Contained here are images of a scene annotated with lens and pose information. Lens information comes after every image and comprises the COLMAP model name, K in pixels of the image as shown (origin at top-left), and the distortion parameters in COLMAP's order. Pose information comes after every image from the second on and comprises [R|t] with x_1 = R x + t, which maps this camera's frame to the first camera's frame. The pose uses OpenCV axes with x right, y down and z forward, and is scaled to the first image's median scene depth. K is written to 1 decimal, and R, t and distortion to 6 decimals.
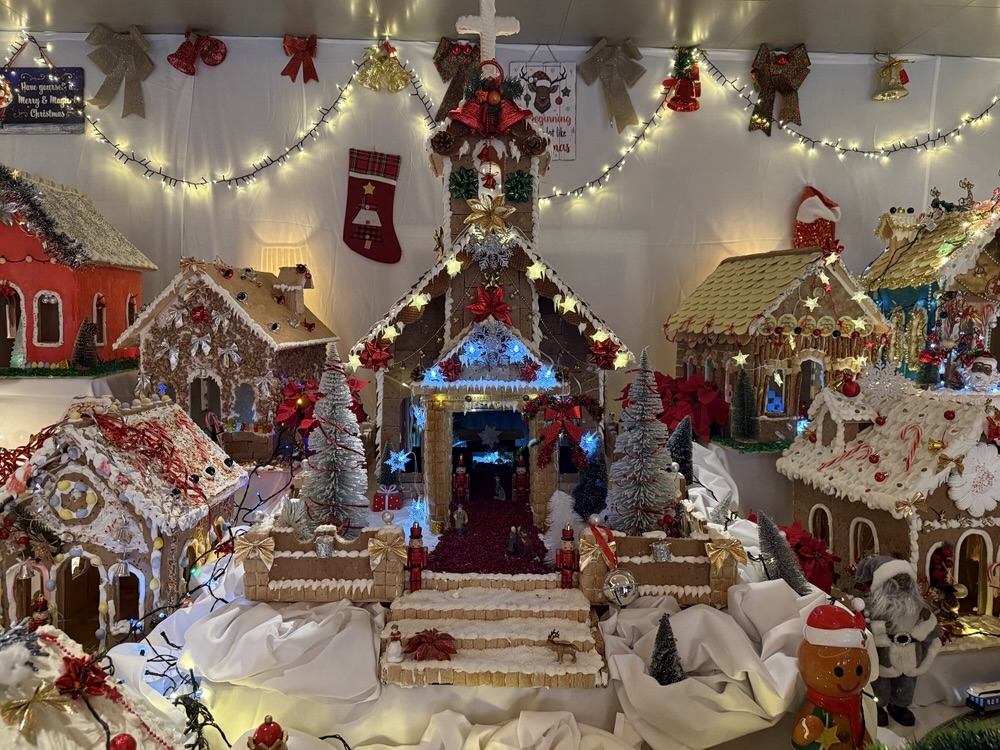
lens RADIAL K [[725.0, 0, 500.6], [0, 725.0, 371.9], [0, 0, 1]] dist [0.049818, -0.061054]
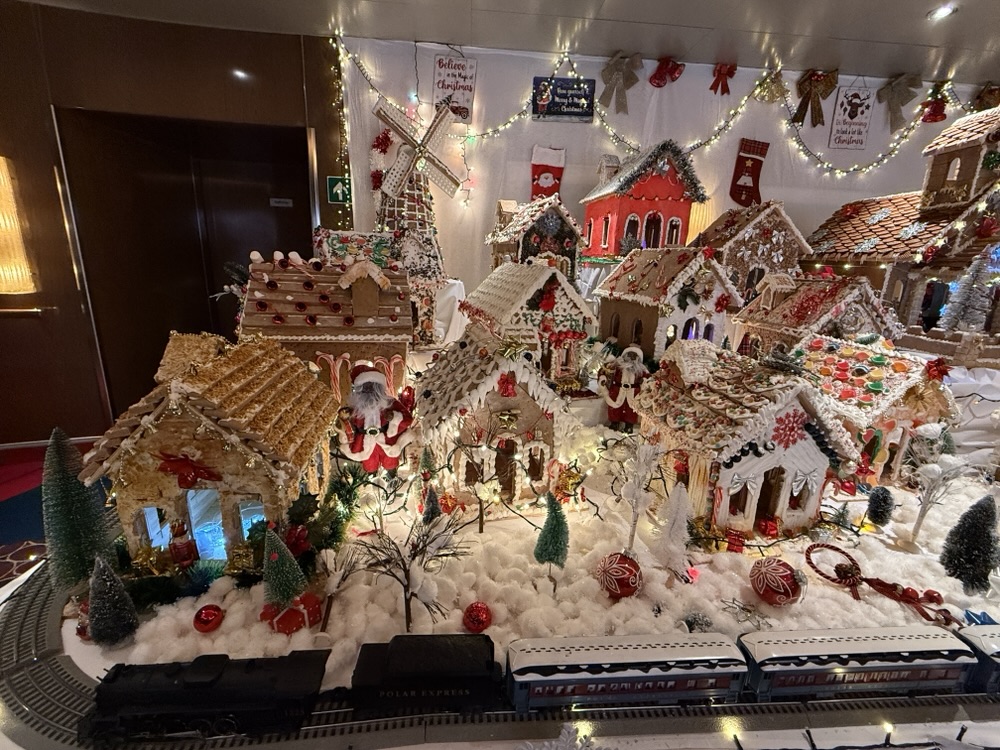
lens RADIAL K [[439.2, 0, 501.7], [0, 439.2, 370.7], [0, 0, 1]] dist [0.000322, 0.000199]
pose [[0.998963, 0.014561, 0.043147, -1.098214], [-0.022252, 0.982763, 0.183528, 0.073399], [-0.039731, -0.184298, 0.982067, -0.123251]]
